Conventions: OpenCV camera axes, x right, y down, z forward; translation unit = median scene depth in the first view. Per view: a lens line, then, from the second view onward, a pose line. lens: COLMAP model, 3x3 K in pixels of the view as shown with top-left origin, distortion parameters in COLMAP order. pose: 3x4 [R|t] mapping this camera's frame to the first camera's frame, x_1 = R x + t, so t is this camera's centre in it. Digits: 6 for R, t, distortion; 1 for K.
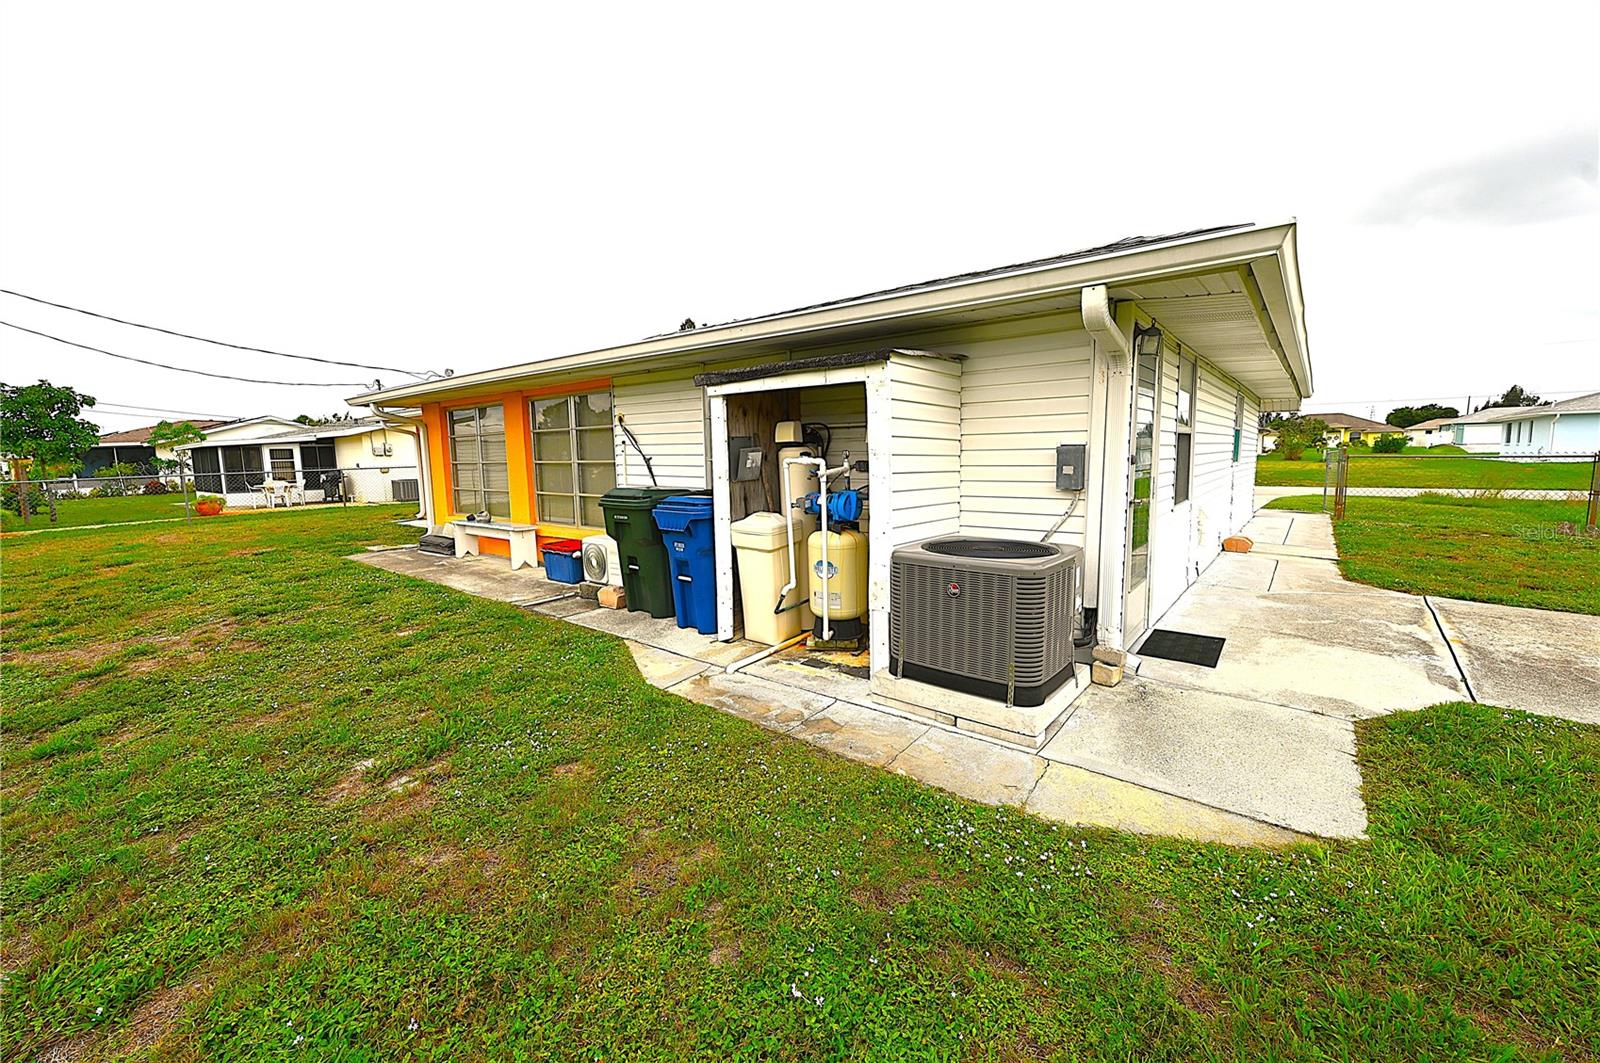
lens RADIAL K [[637.2, 0, 809.1], [0, 637.2, 529.7], [0, 0, 1]] dist [-0.001736, 0.000013]
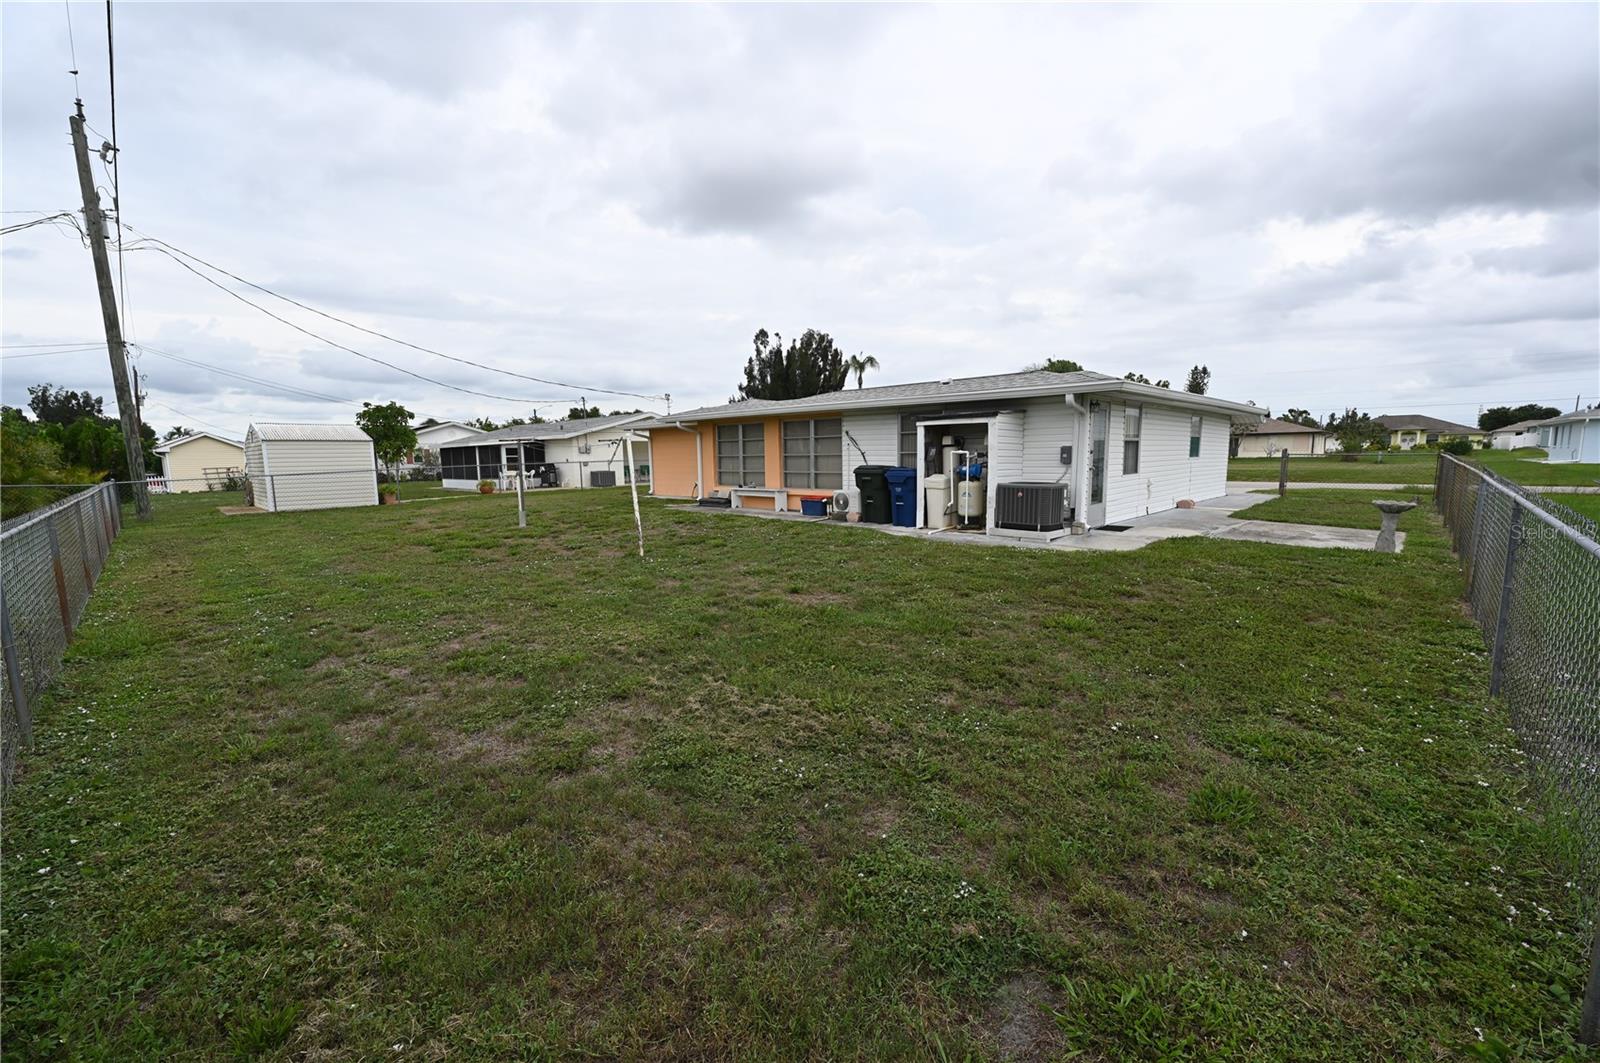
lens RADIAL K [[637.2, 0, 805.4], [0, 637.2, 533.5], [0, 0, 1]] dist [-0.001736, 0.000013]
pose [[0.996049, 0.014347, -0.087634, -0.345527], [-0.013990, 0.999891, 0.004689, 0.186972], [0.087691, -0.003445, 0.996142, -1.391403]]
